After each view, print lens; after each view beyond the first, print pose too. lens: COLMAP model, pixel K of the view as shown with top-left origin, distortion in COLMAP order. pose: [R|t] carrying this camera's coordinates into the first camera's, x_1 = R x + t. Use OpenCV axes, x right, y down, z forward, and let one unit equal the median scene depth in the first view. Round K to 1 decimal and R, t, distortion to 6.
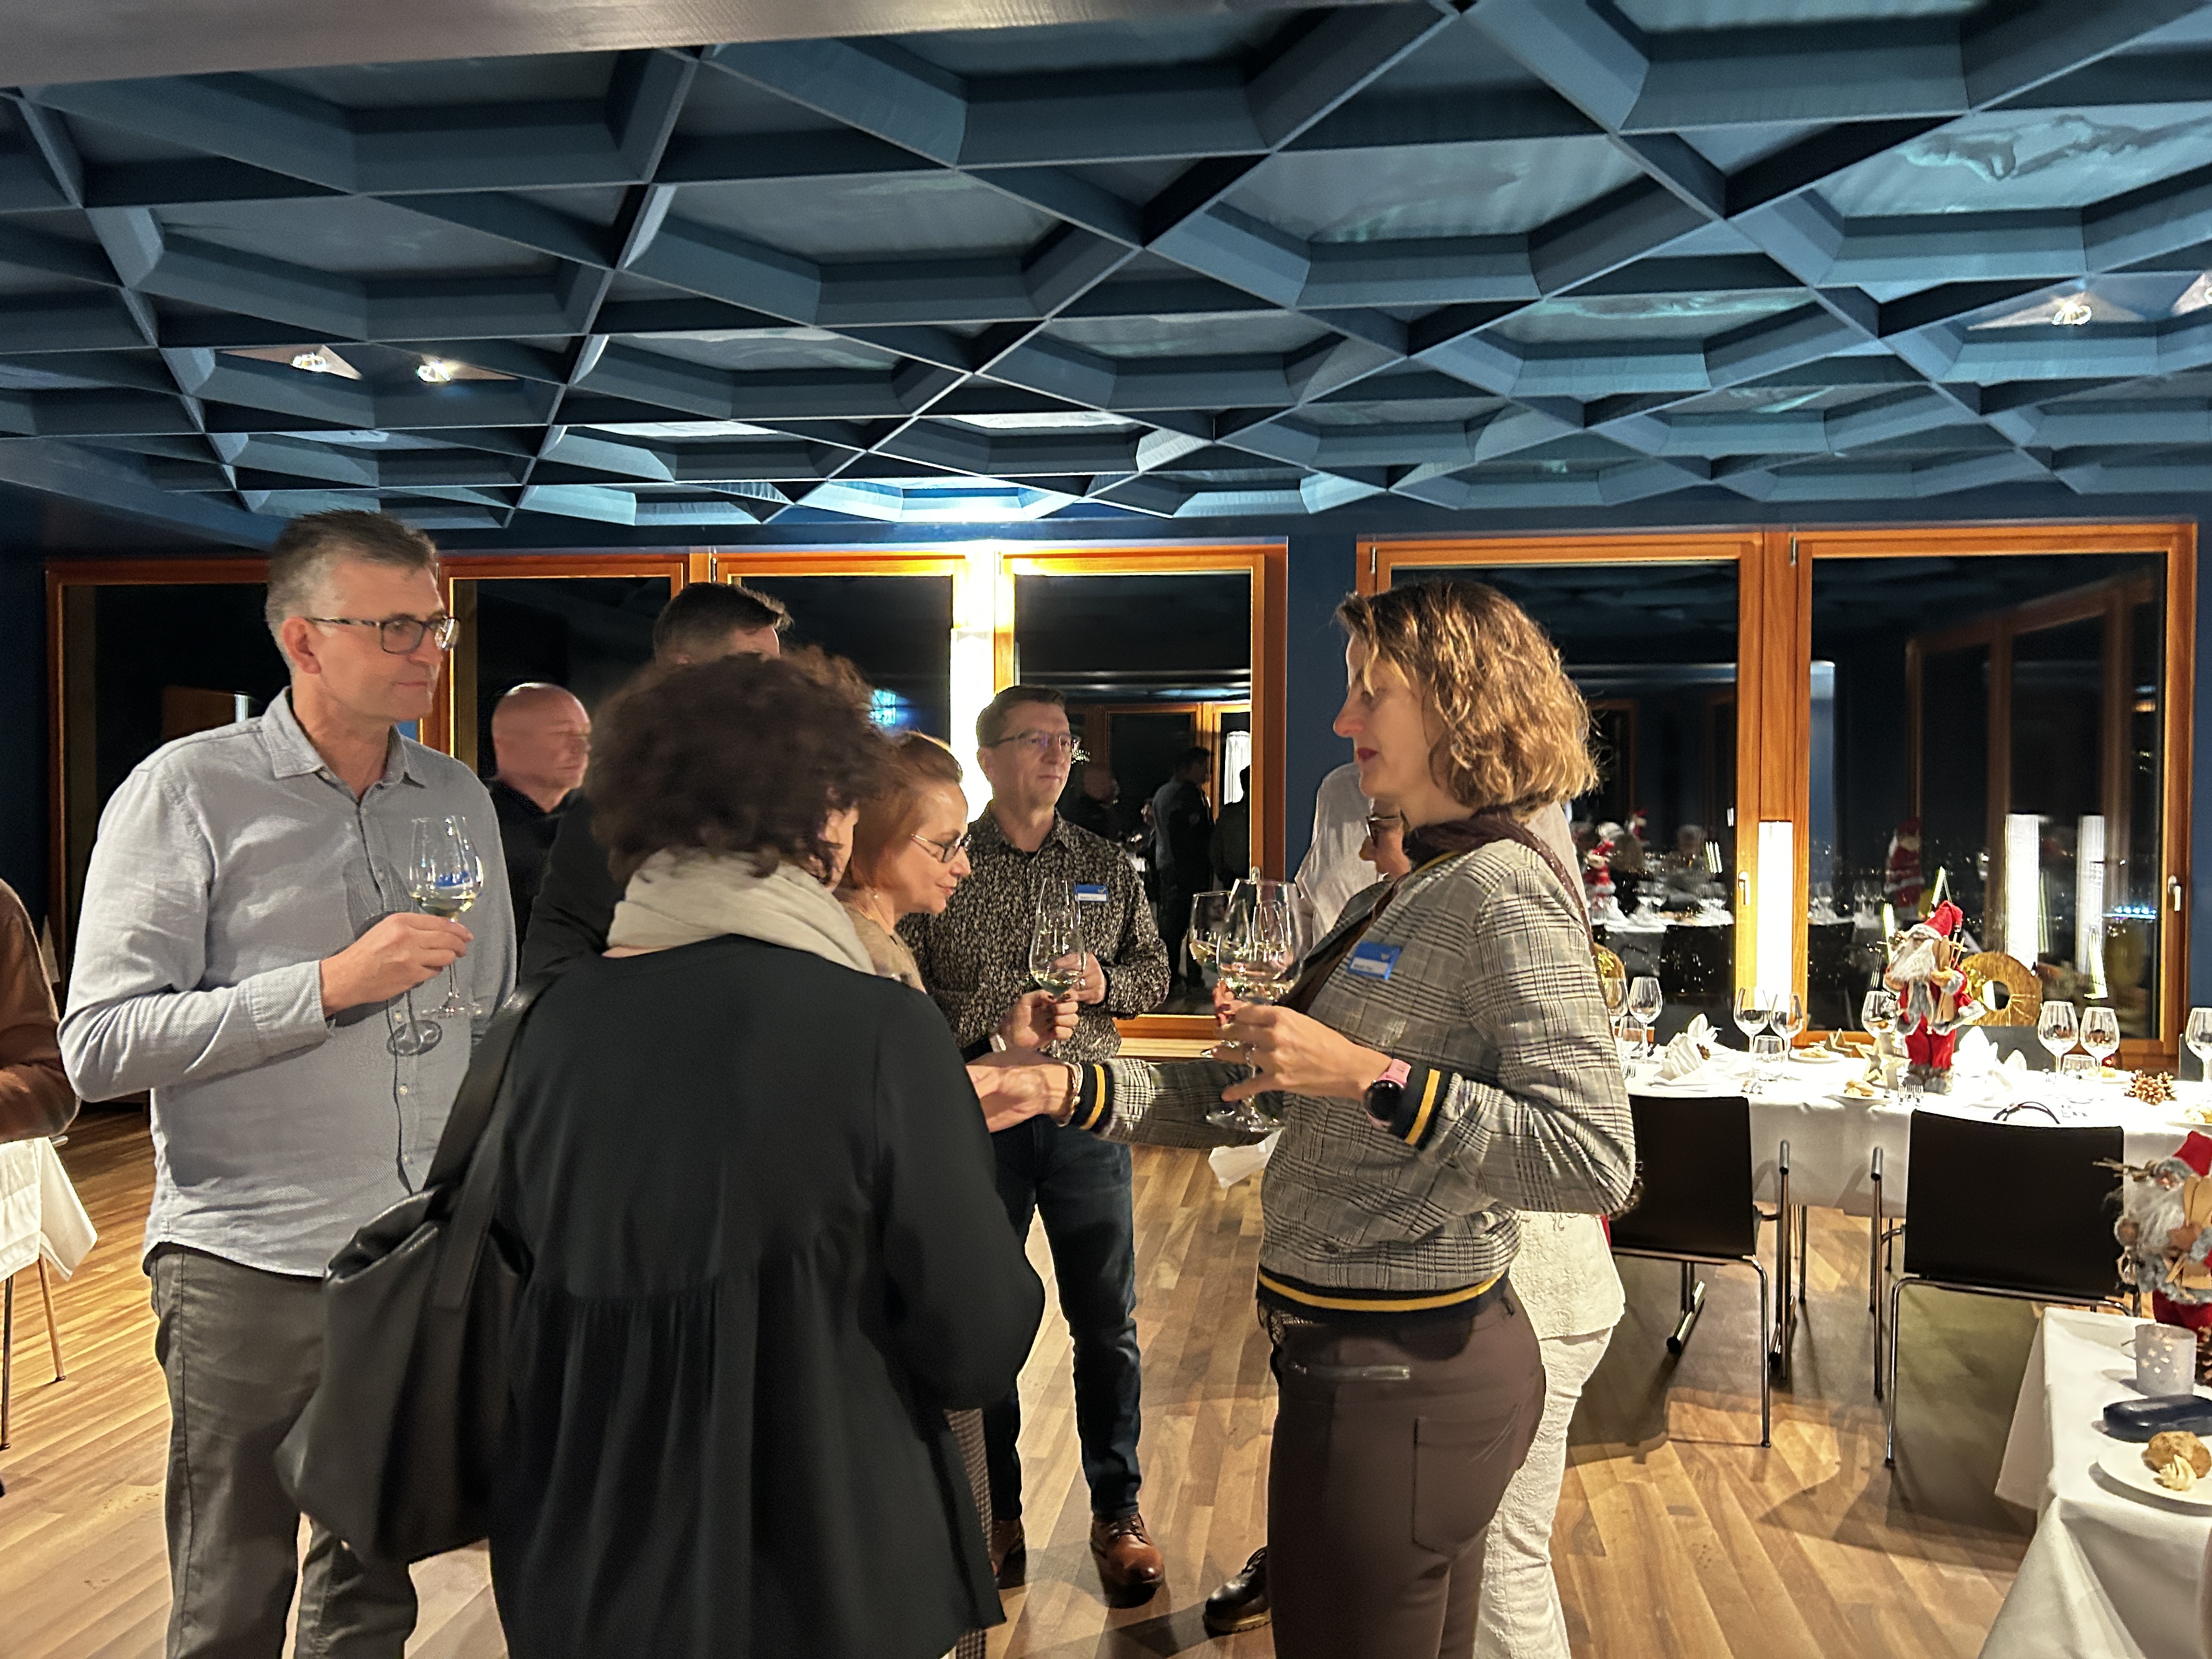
lens RADIAL K [[1685.9, 0, 1117.5], [0, 1685.9, 815.8], [0, 0, 1]] dist [0.042243, -0.012753]
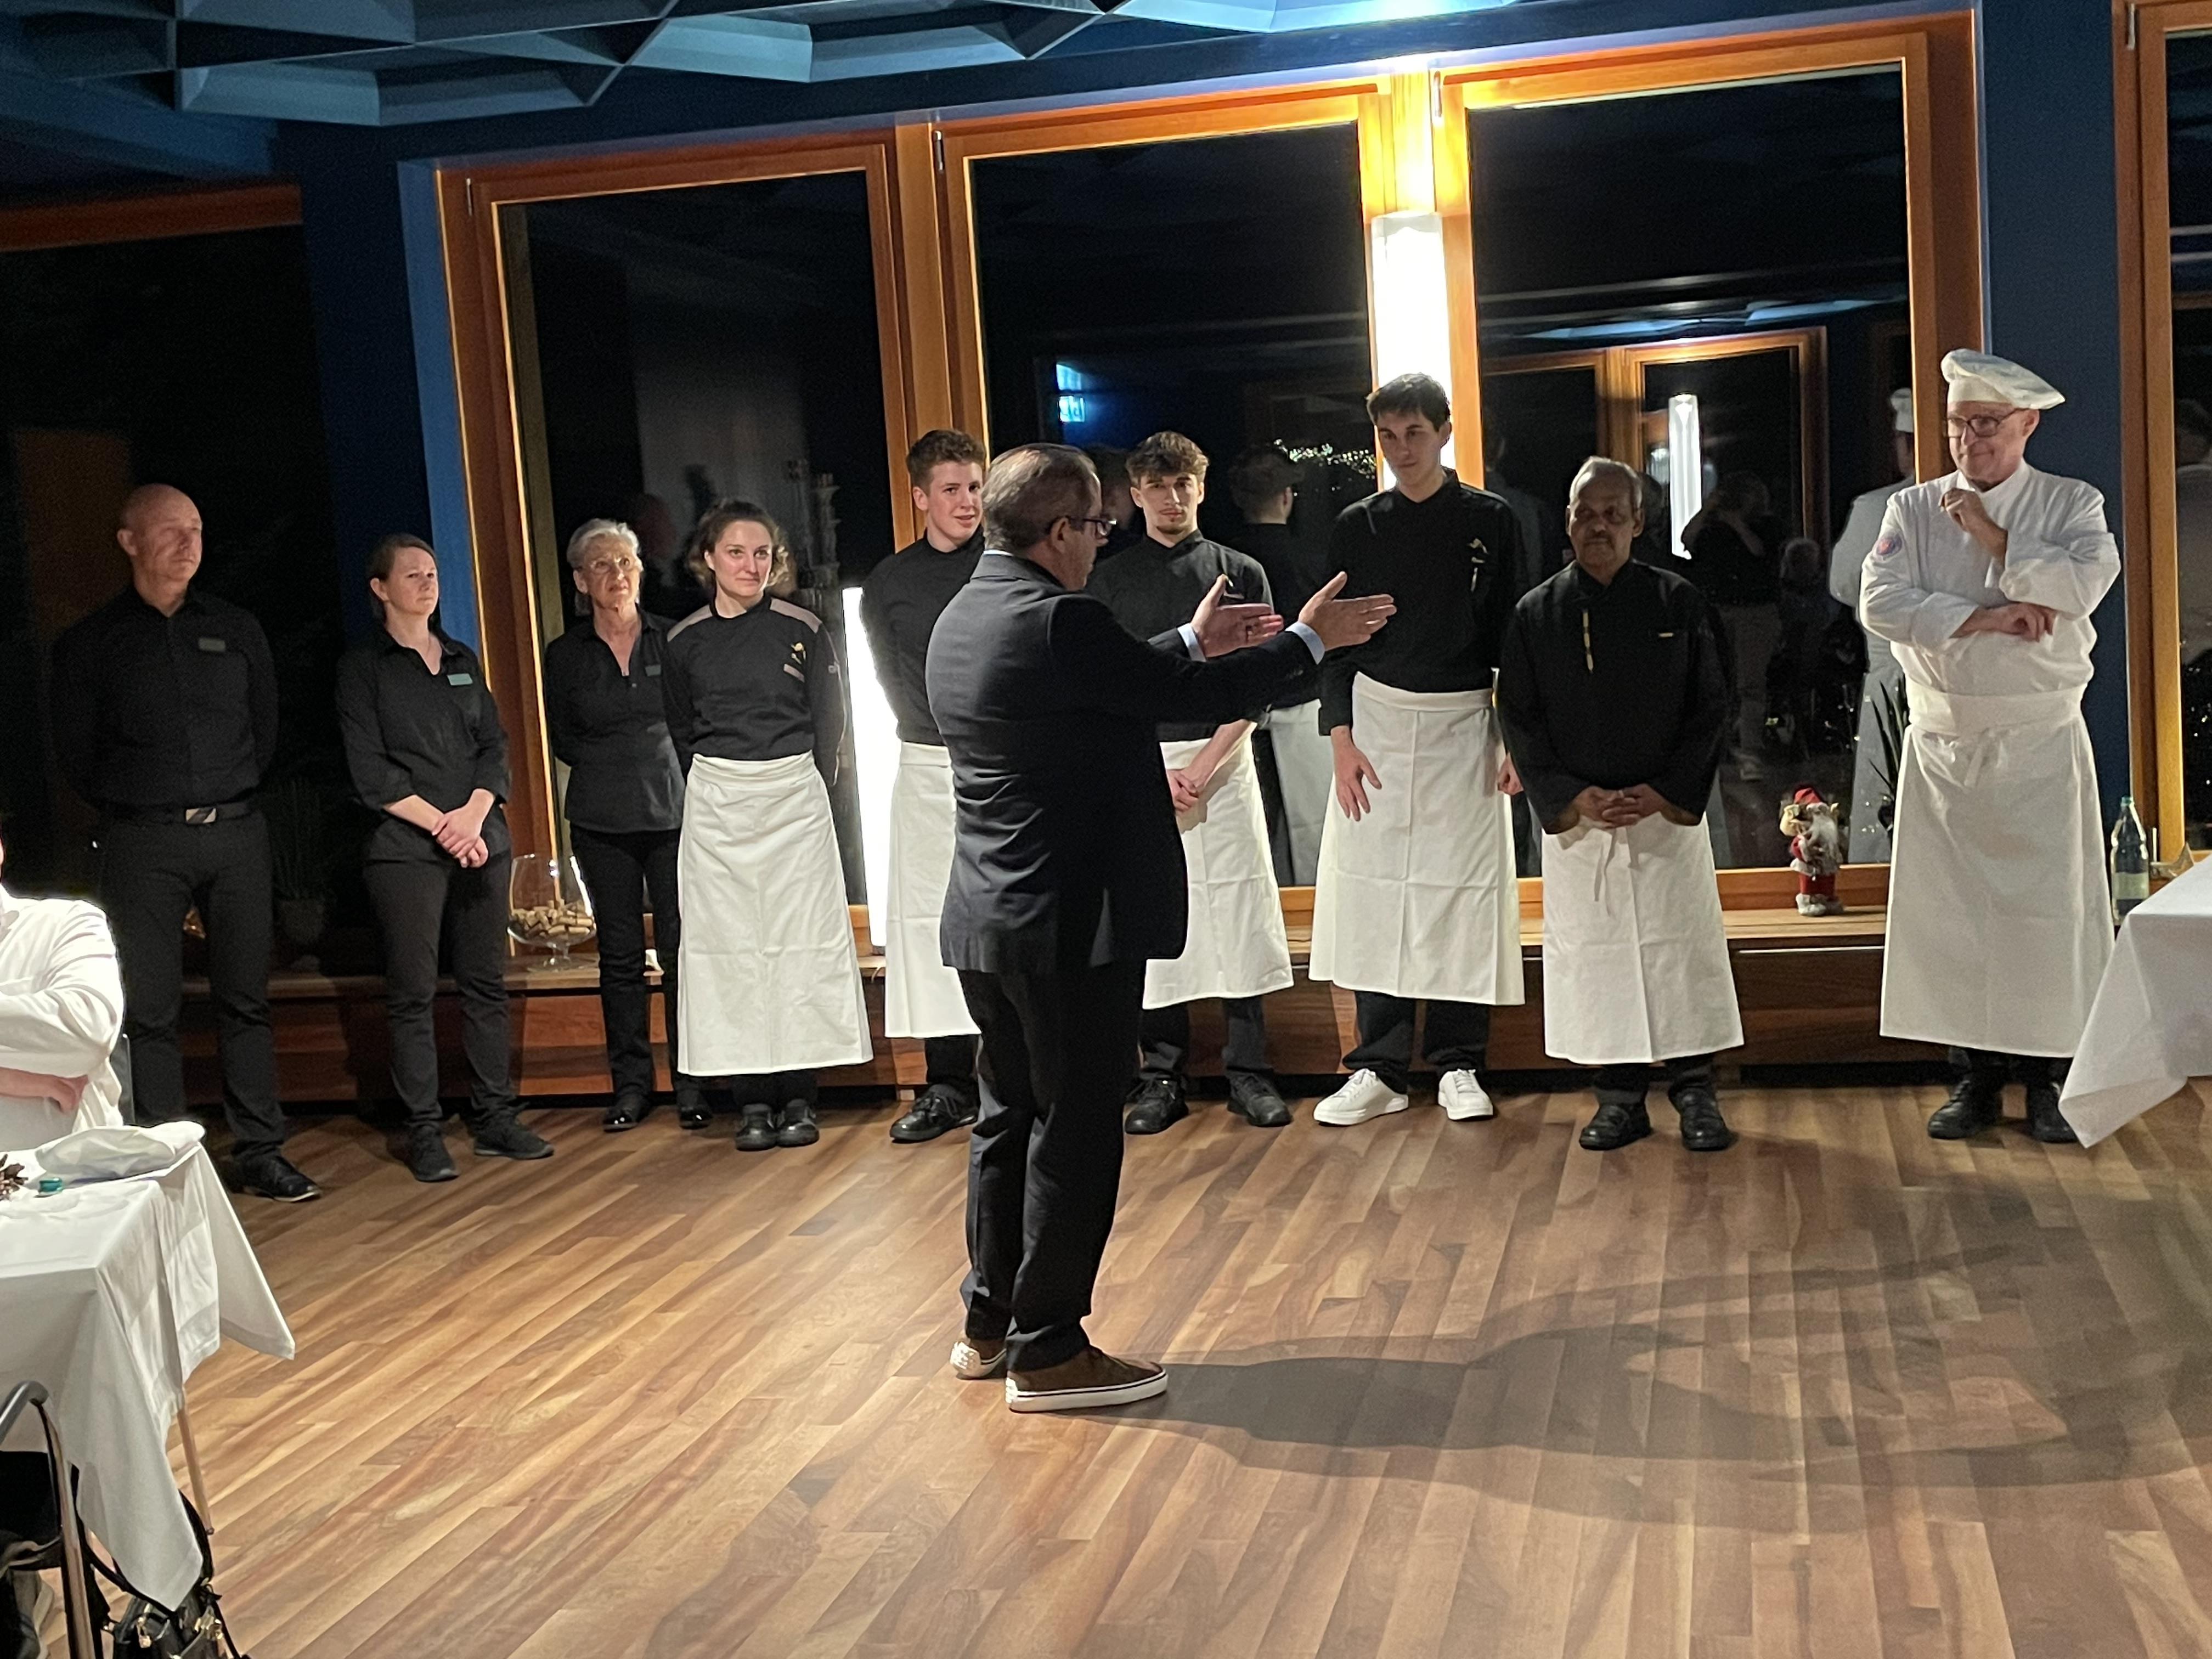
lens RADIAL K [[2789.0, 0, 1140.4], [0, 2789.0, 833.8], [0, 0, 1]] dist [0.087154, -0.064196]
pose [[0.994480, -0.062238, -0.084478, -0.114734], [0.069669, 0.993676, 0.088064, 0.008073], [0.078463, -0.093463, 0.992526, 0.032958]]
